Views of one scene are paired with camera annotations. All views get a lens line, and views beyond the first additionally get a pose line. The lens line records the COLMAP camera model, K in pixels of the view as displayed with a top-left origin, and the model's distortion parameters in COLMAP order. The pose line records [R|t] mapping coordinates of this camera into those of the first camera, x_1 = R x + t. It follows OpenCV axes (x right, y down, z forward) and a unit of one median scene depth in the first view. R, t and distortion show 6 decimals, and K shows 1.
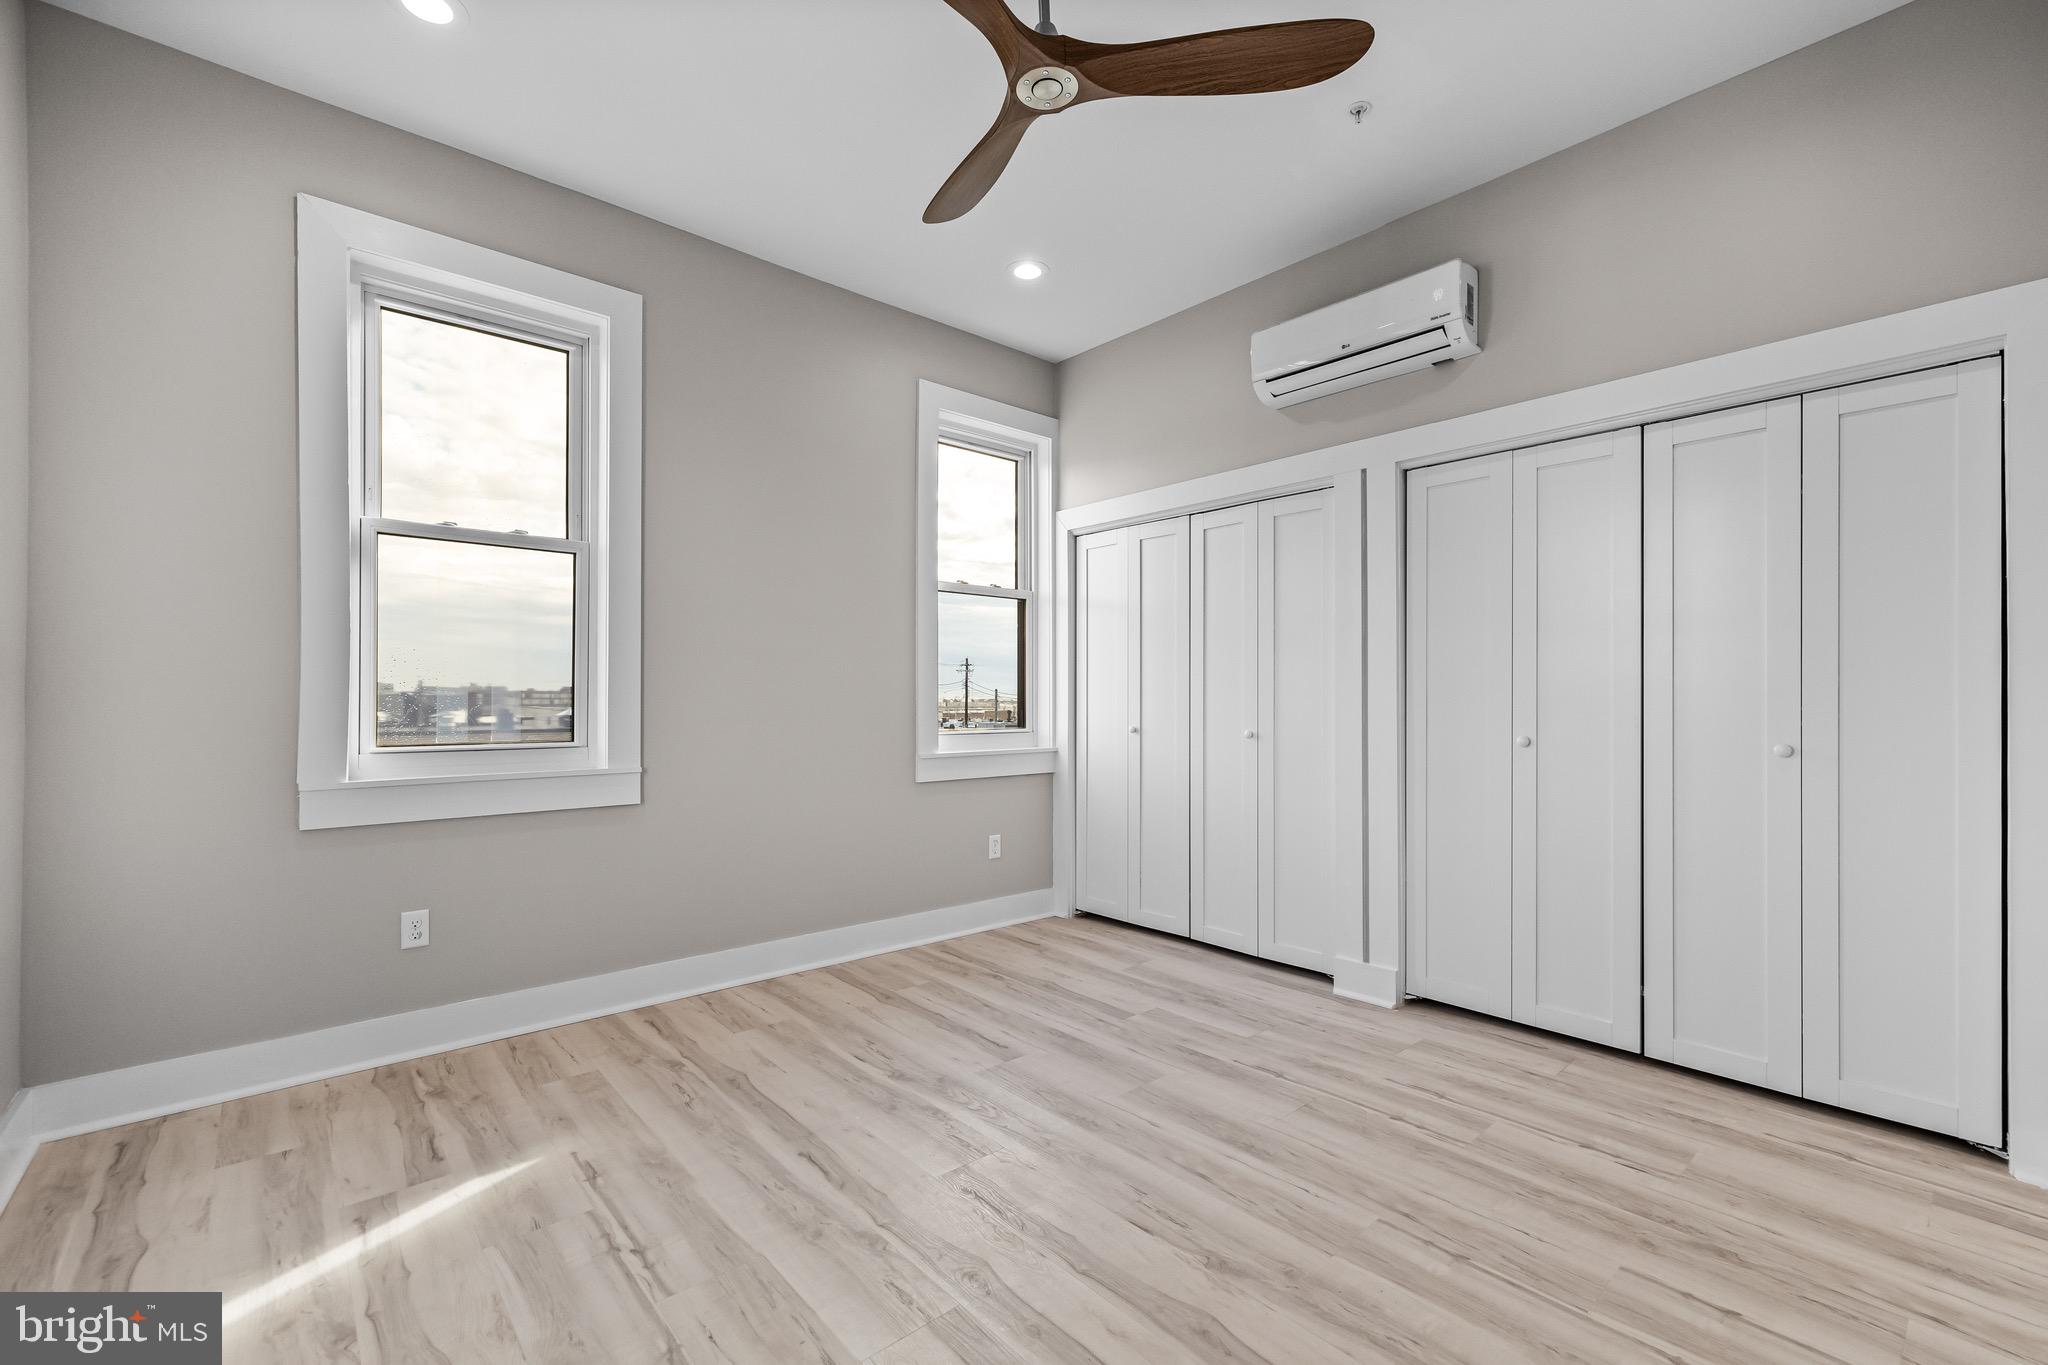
lens RADIAL K [[855.0, 0, 1020.0], [0, 855.0, 713.5], [0, 0, 1]] dist [0.000649, 0.000061]
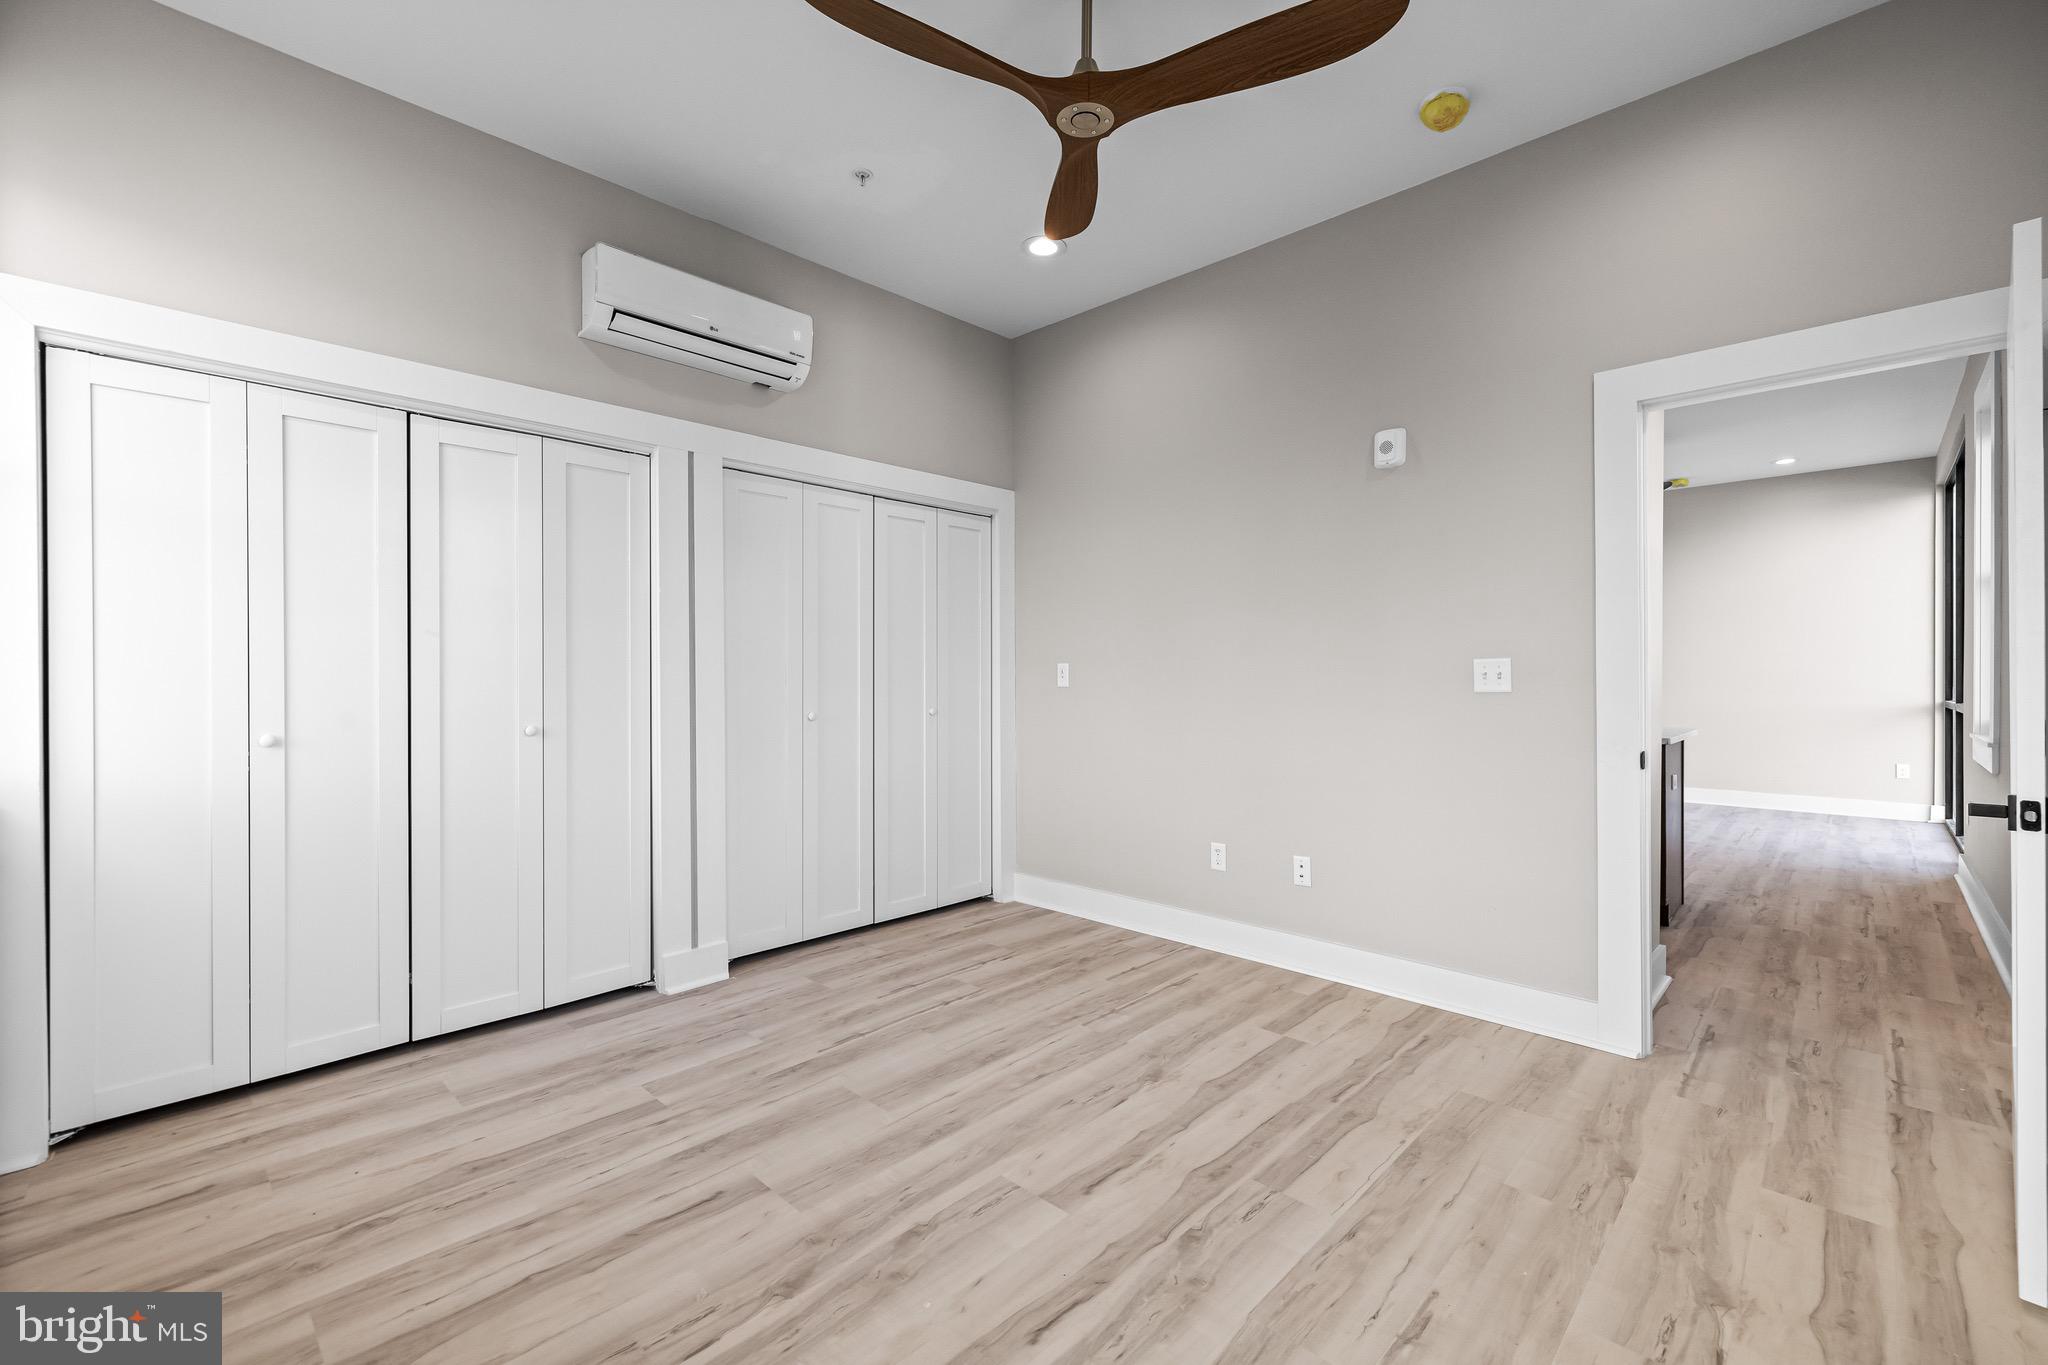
lens RADIAL K [[869.1, 0, 1024.0], [0, 869.1, 682.5], [0, 0, 1]] dist [0.002581, 0.000173]
pose [[-0.082084, -0.008335, 0.996591, -0.761771], [0.018851, 0.999773, 0.009915, -0.024997], [-0.996447, 0.019601, -0.081908, 0.835830]]
